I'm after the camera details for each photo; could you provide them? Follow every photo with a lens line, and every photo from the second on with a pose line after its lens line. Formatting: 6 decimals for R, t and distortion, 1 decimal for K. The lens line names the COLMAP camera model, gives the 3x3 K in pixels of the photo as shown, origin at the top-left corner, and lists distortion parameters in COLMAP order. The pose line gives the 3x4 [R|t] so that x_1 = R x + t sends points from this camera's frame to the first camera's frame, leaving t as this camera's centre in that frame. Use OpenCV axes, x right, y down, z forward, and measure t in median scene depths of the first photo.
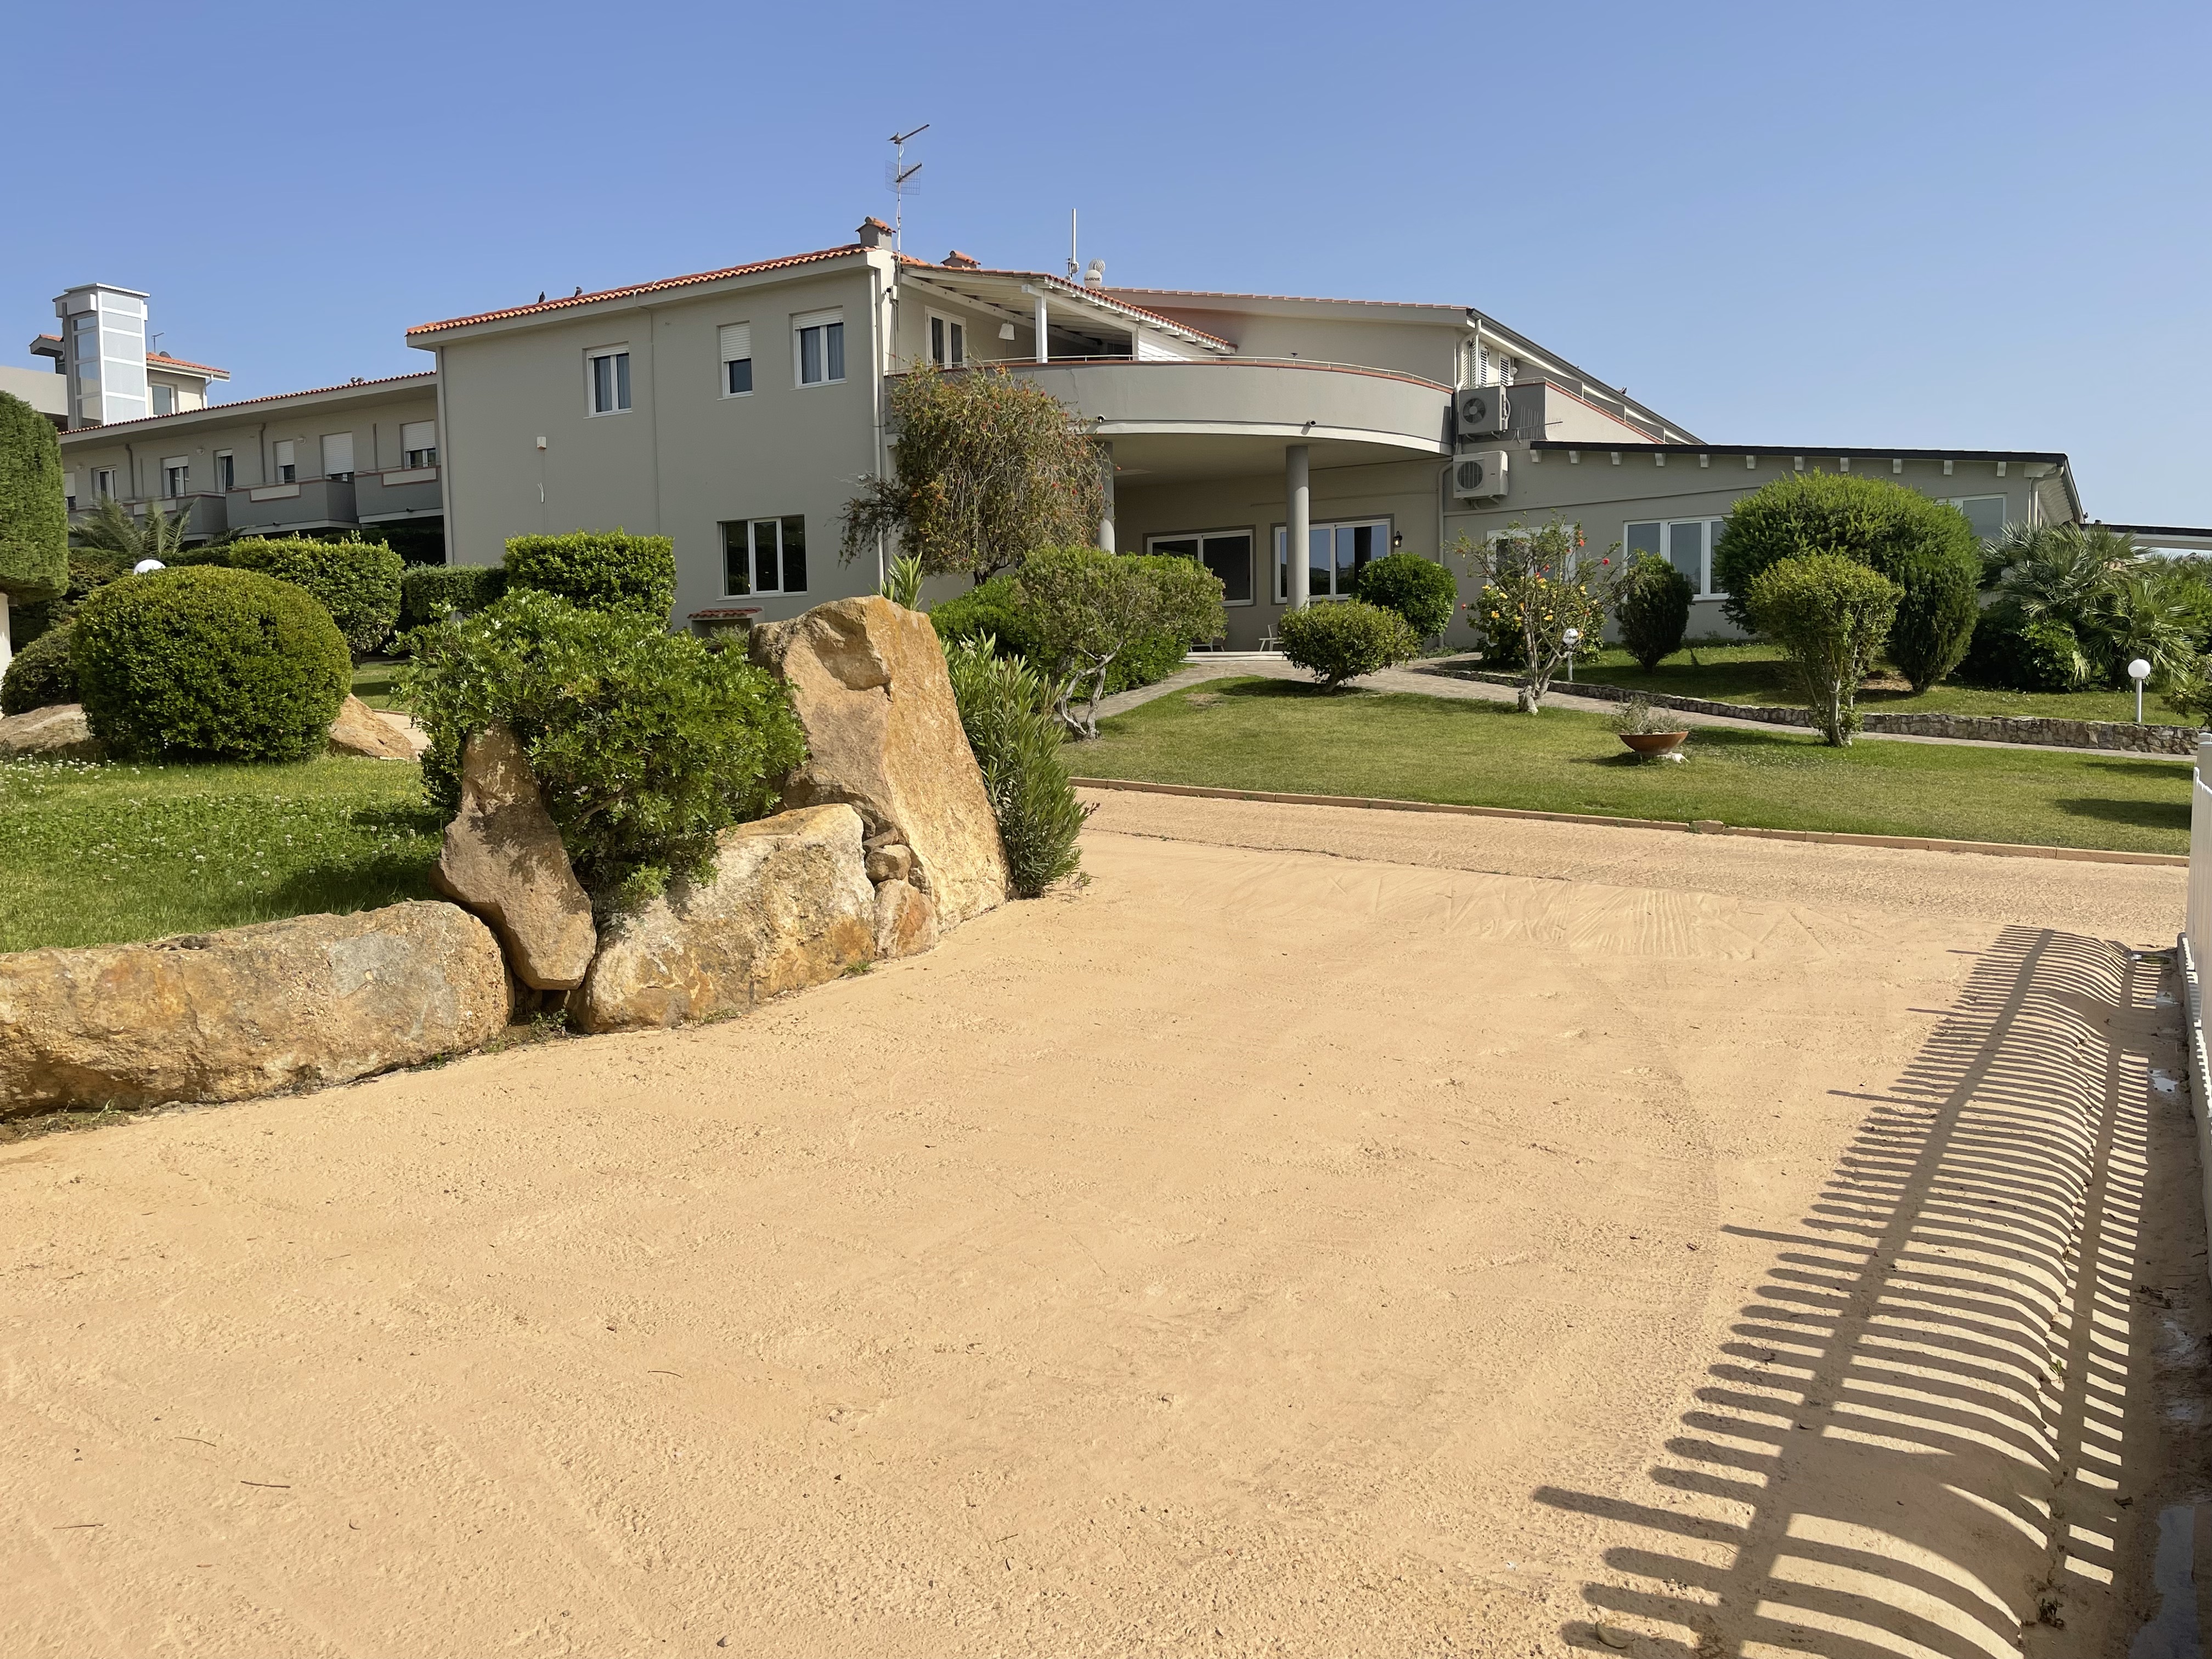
lens RADIAL K [[1675.6, 0, 1106.0], [0, 1675.6, 829.5], [0, 0, 1]] dist [0.007443, -0.001689]
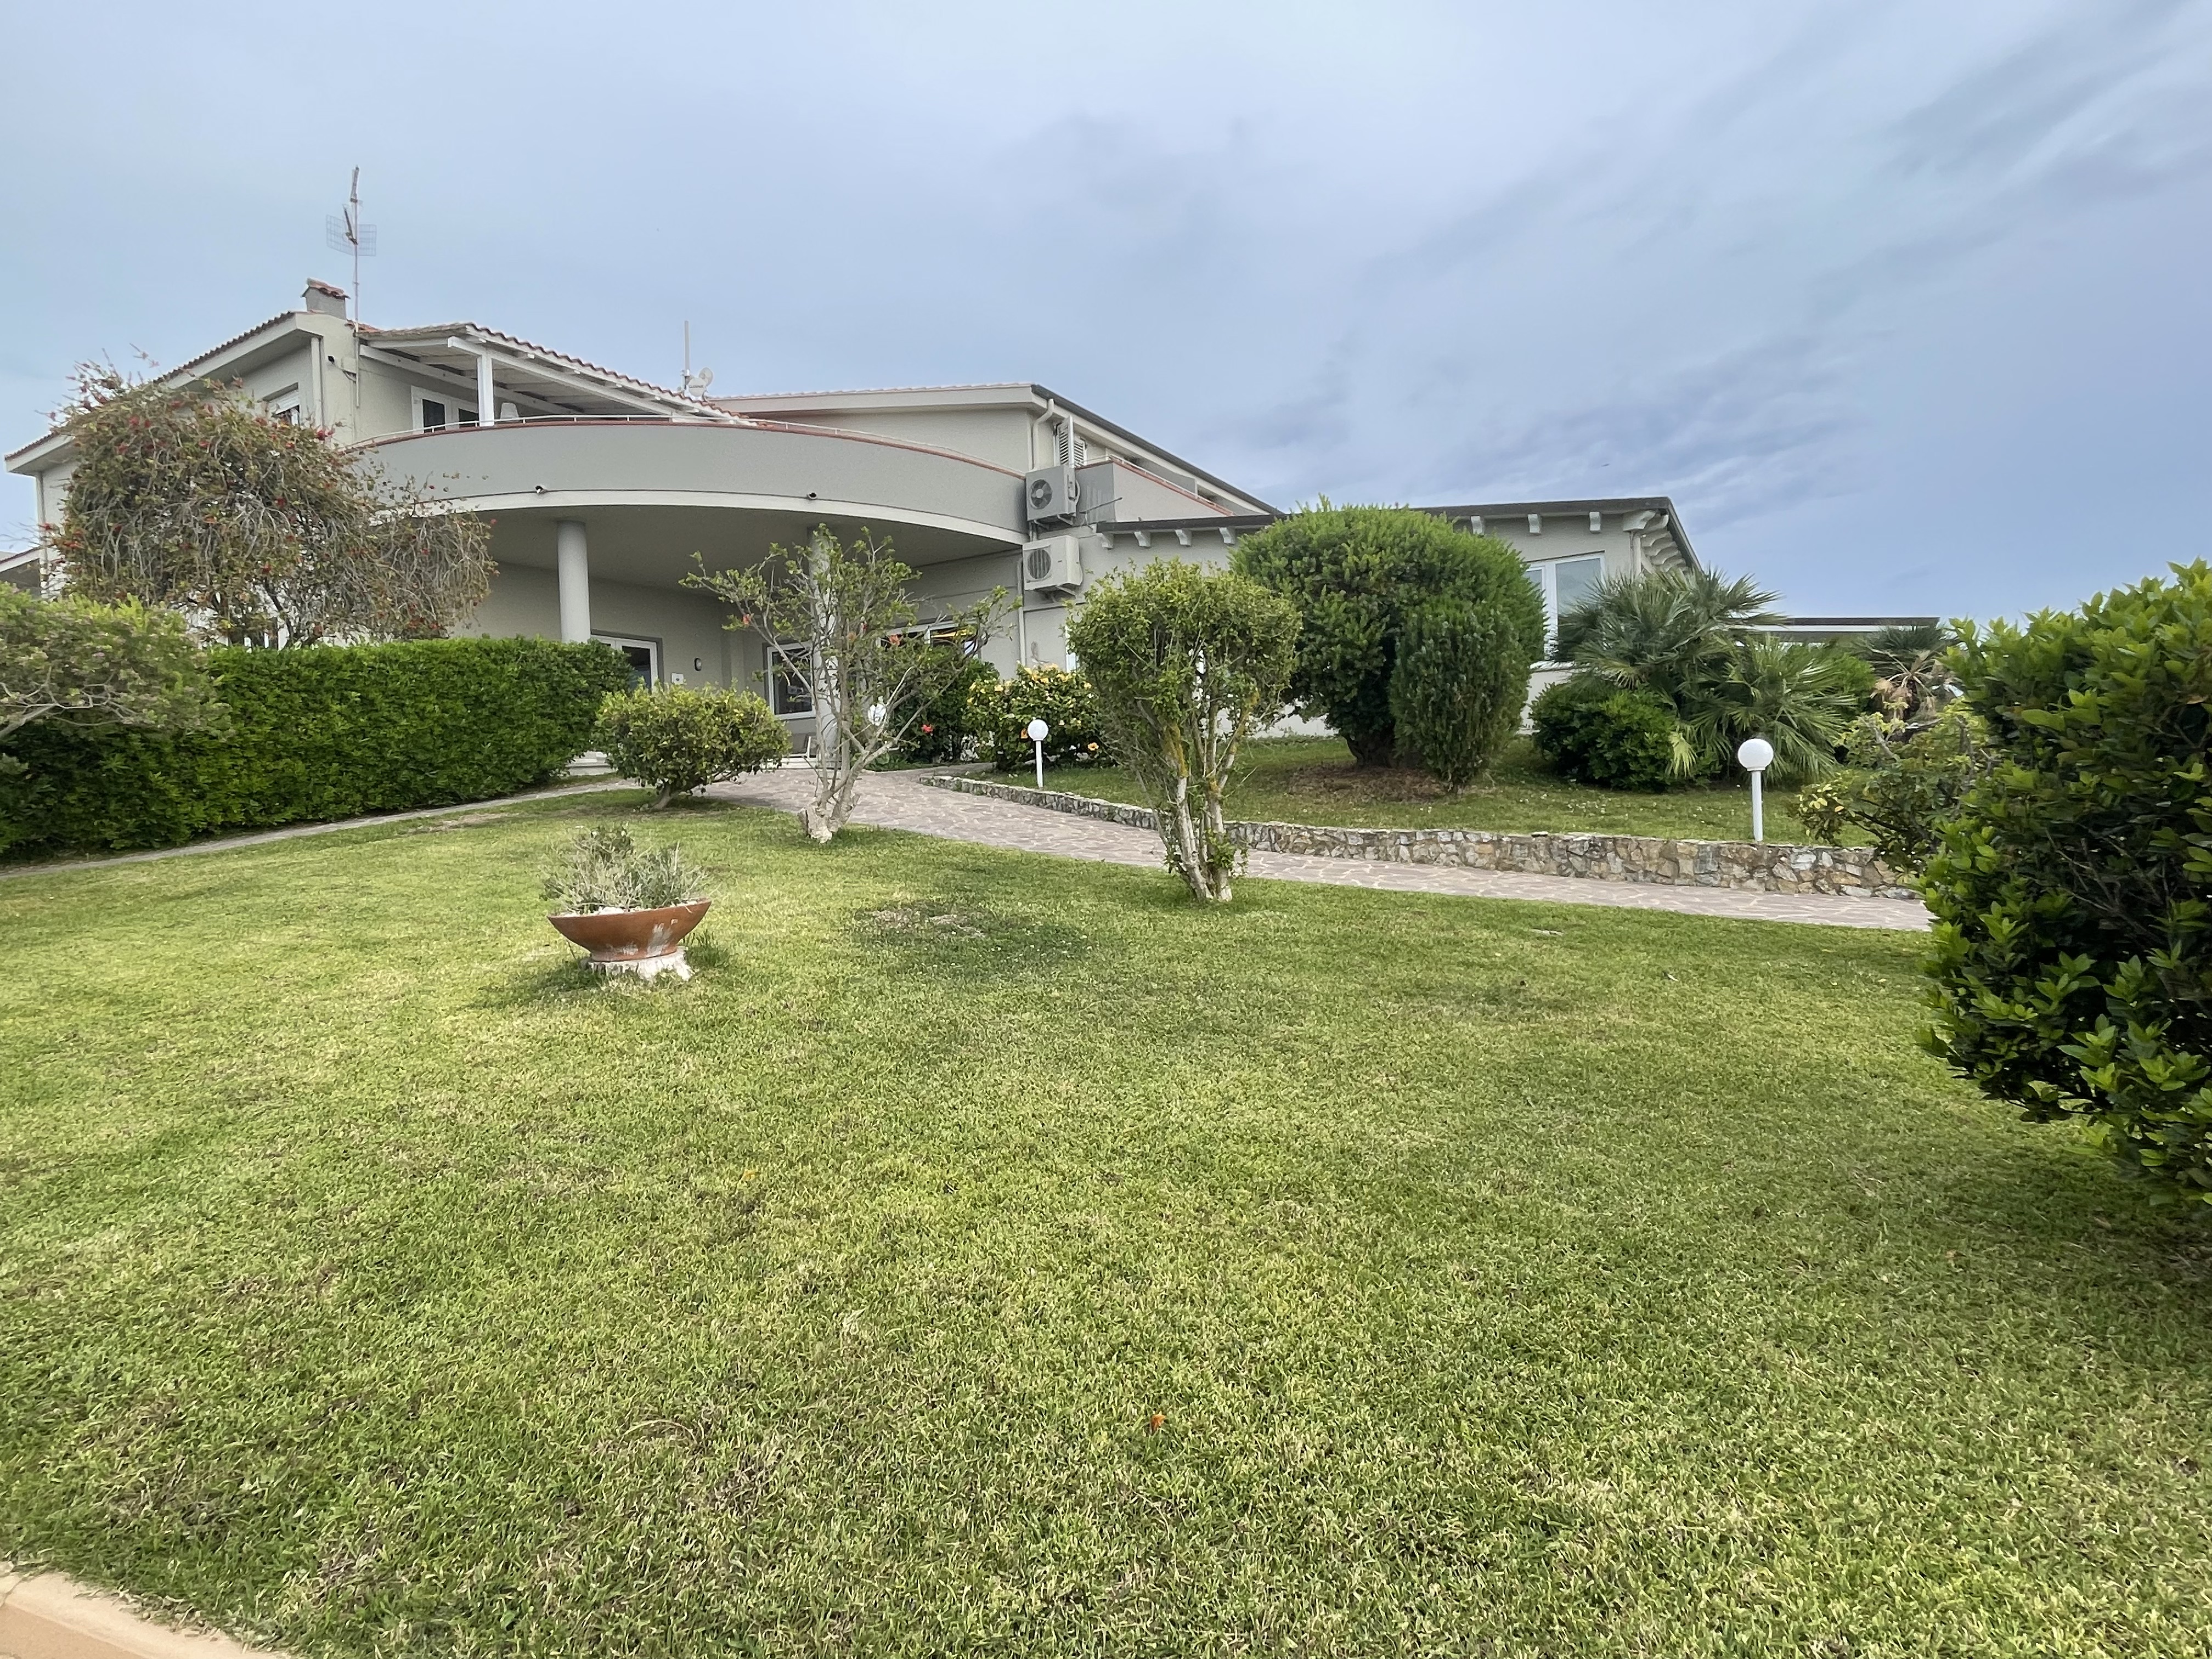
lens RADIAL K [[1154.8, 0, 1106.0], [0, 1154.8, 829.5], [0, 0, 1]] dist [-0.010679, 0.000842]
pose [[0.999731, -0.021459, 0.008813, 0.278961], [0.021901, 0.998323, -0.053587, -0.037572], [-0.007648, 0.053766, 0.998524, 0.435568]]
